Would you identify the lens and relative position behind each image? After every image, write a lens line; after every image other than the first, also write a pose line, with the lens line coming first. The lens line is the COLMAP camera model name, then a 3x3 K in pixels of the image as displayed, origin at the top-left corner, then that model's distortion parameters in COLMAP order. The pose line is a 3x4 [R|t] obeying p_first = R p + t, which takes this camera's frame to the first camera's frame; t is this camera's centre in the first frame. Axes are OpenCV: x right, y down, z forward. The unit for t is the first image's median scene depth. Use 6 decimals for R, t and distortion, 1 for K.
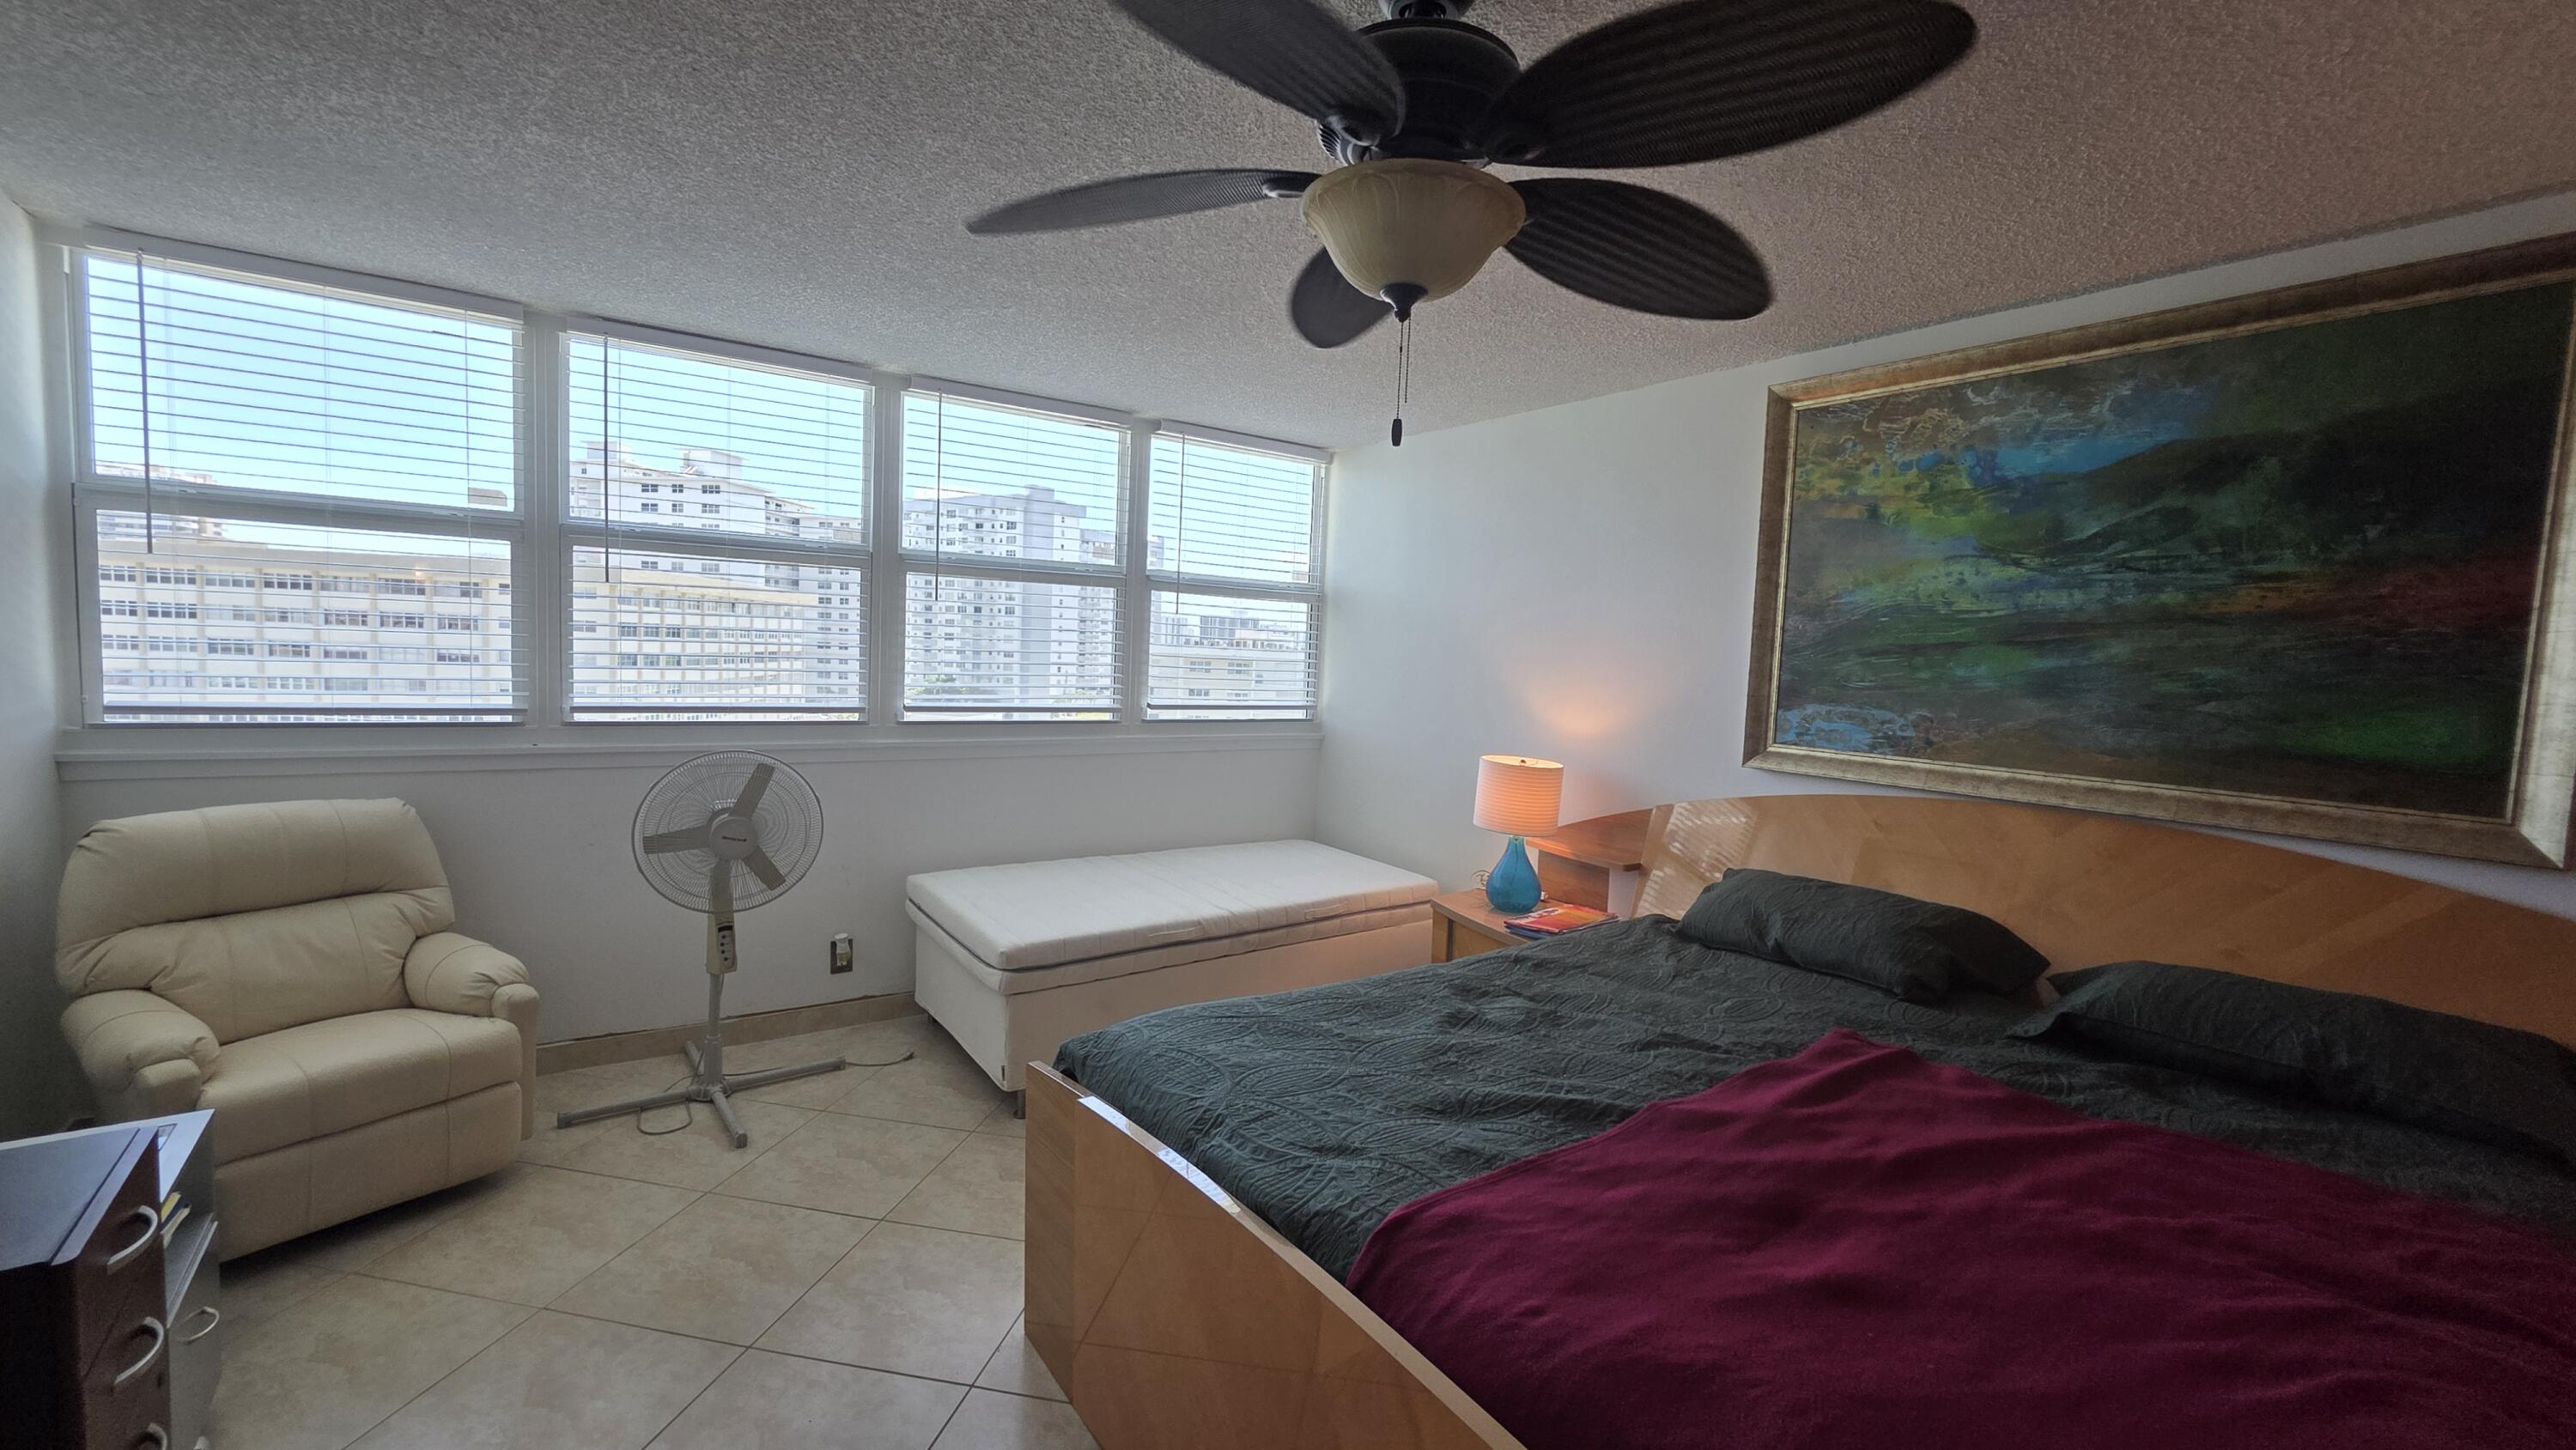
lens RADIAL K [[1042.5, 0, 1262.6], [0, 1042.5, 730.7], [0, 0, 1]] dist [0.000728, 0.000189]
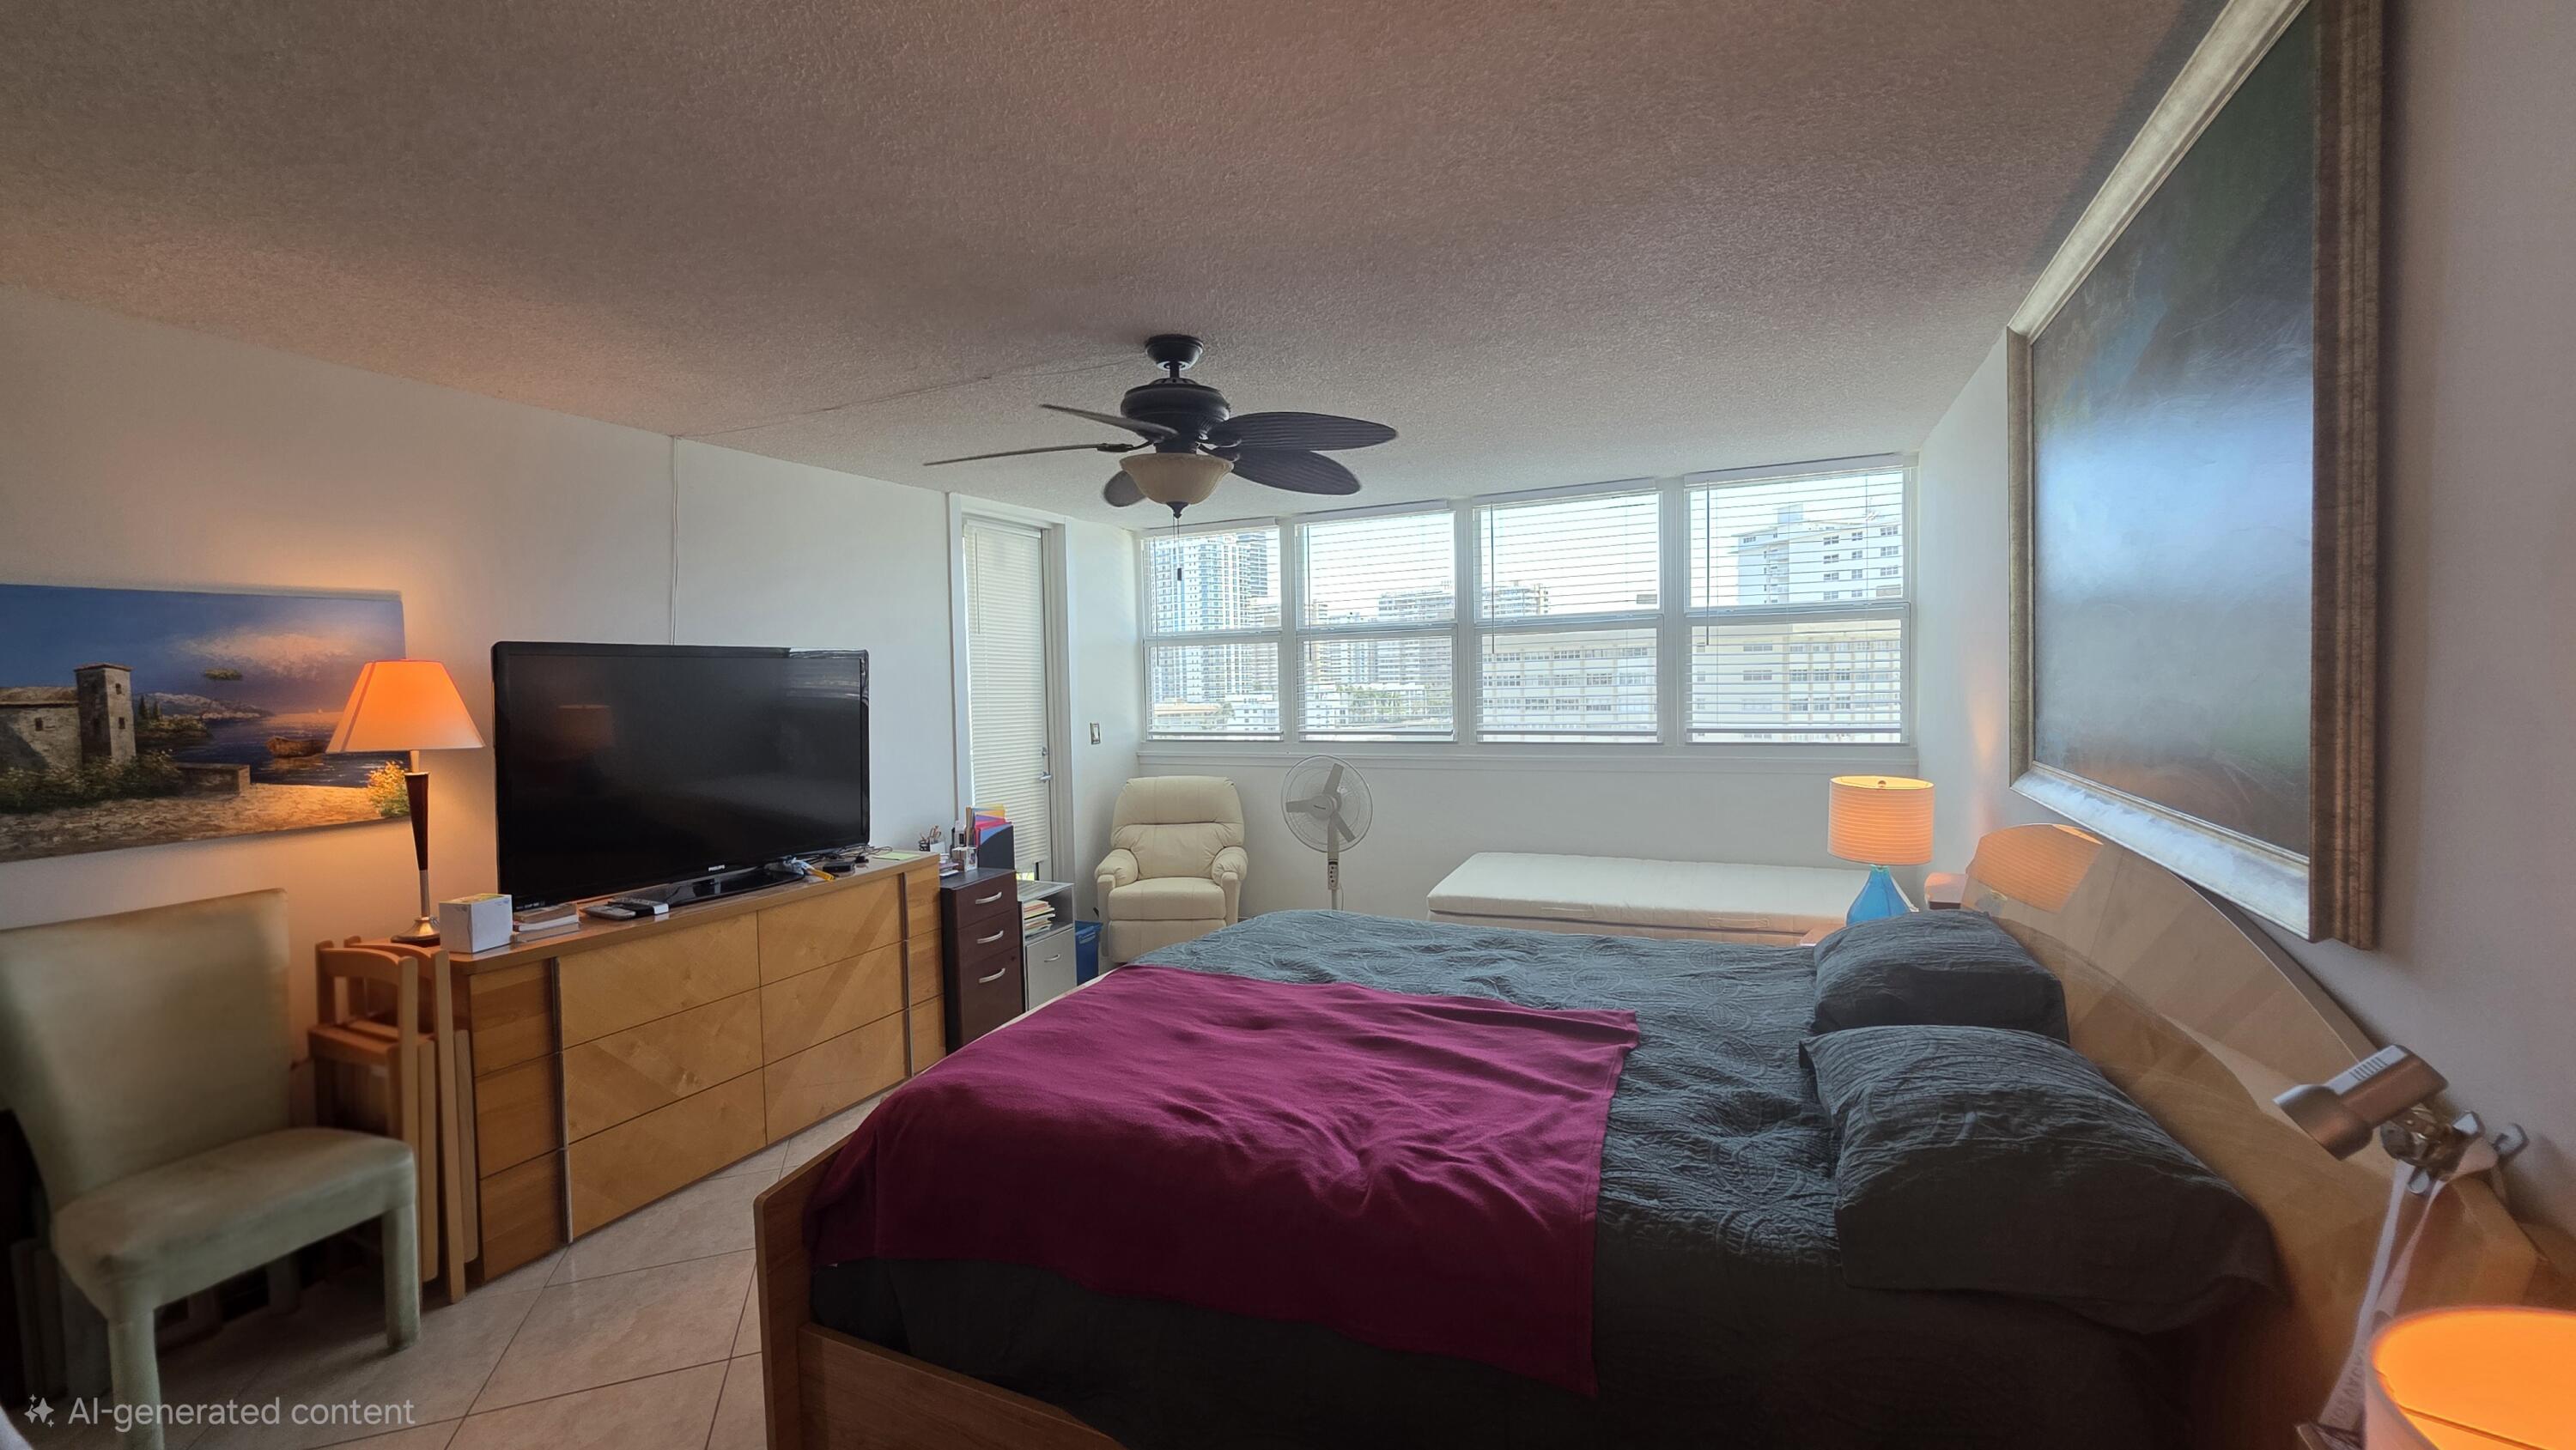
lens RADIAL K [[1042.5, 0, 1262.6], [0, 1042.5, 730.7], [0, 0, 1]] dist [0.000728, 0.000189]
pose [[0.473386, -0.011125, -0.880785, 0.986454], [-0.025048, 0.999346, -0.026085, 0.026715], [0.880499, 0.034410, 0.472798, 0.114115]]
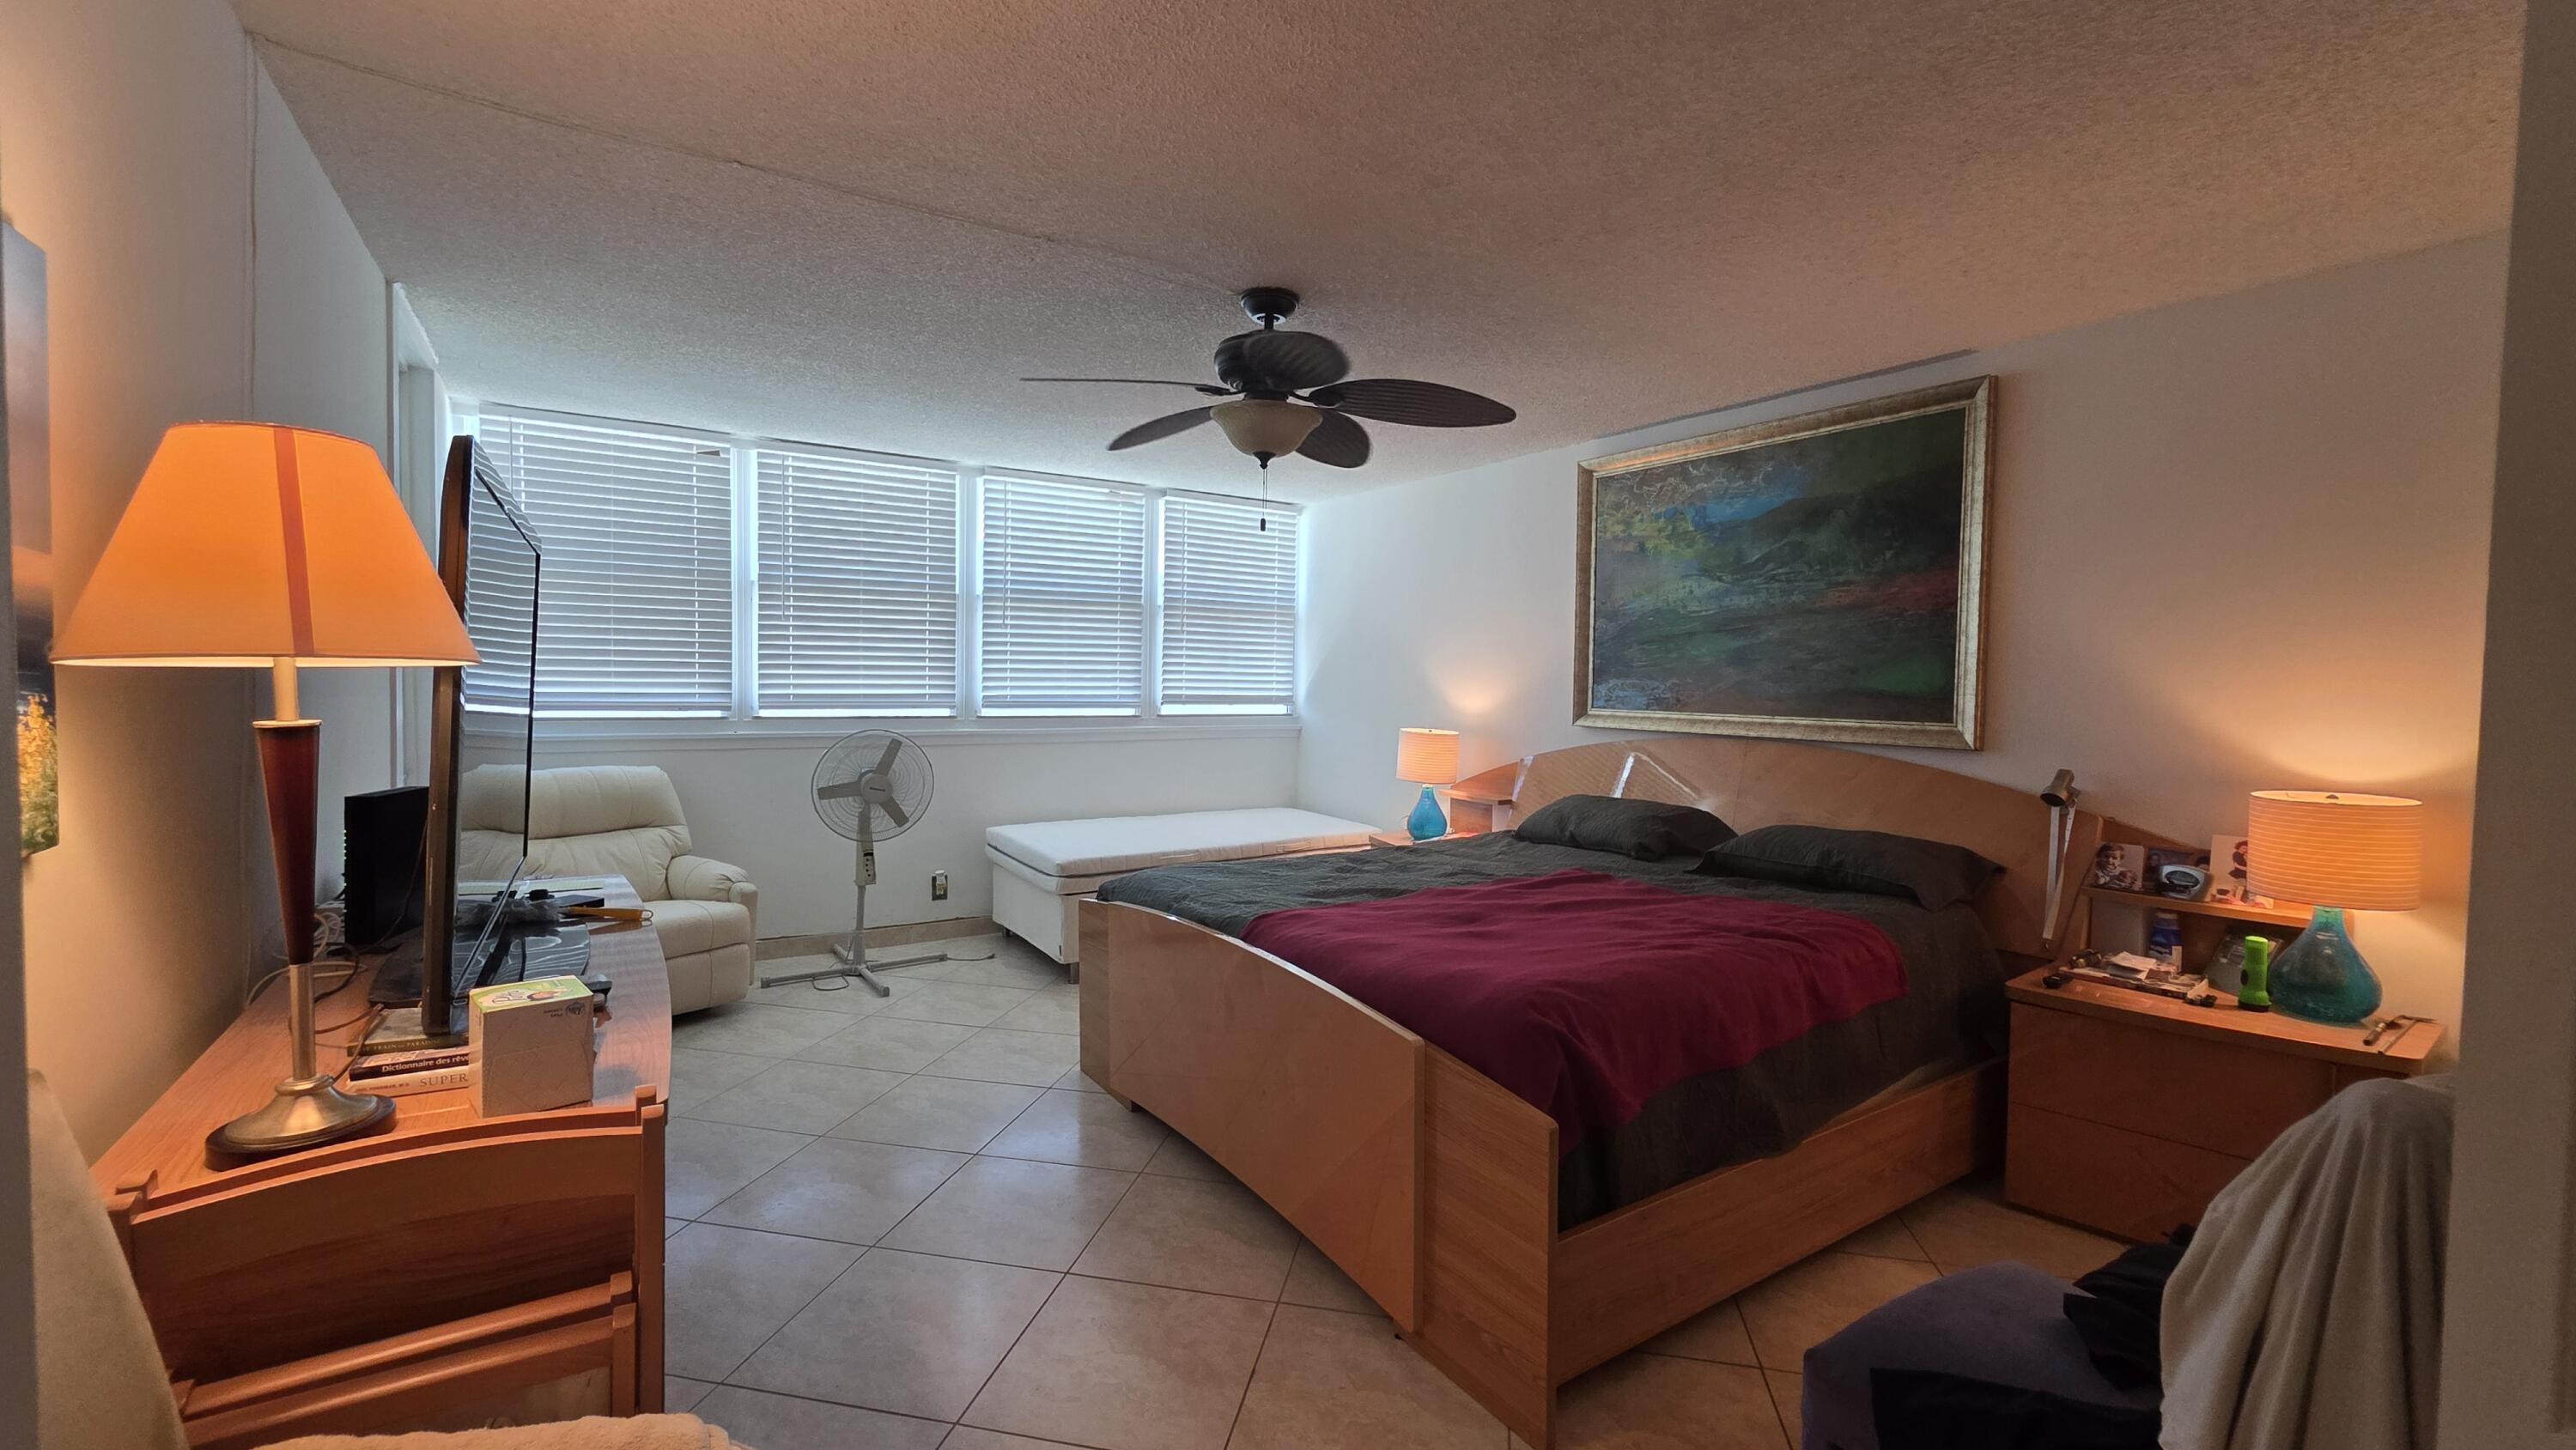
lens RADIAL K [[1034.2, 0, 1285.8], [0, 1034.2, 718.1], [0, 0, 1]] dist [0.002473, 0.000169]
pose [[0.999528, -0.029396, -0.008935, 0.096716], [0.029019, 0.998789, -0.039721, 0.081888], [0.010092, 0.039443, 0.999171, -0.495136]]
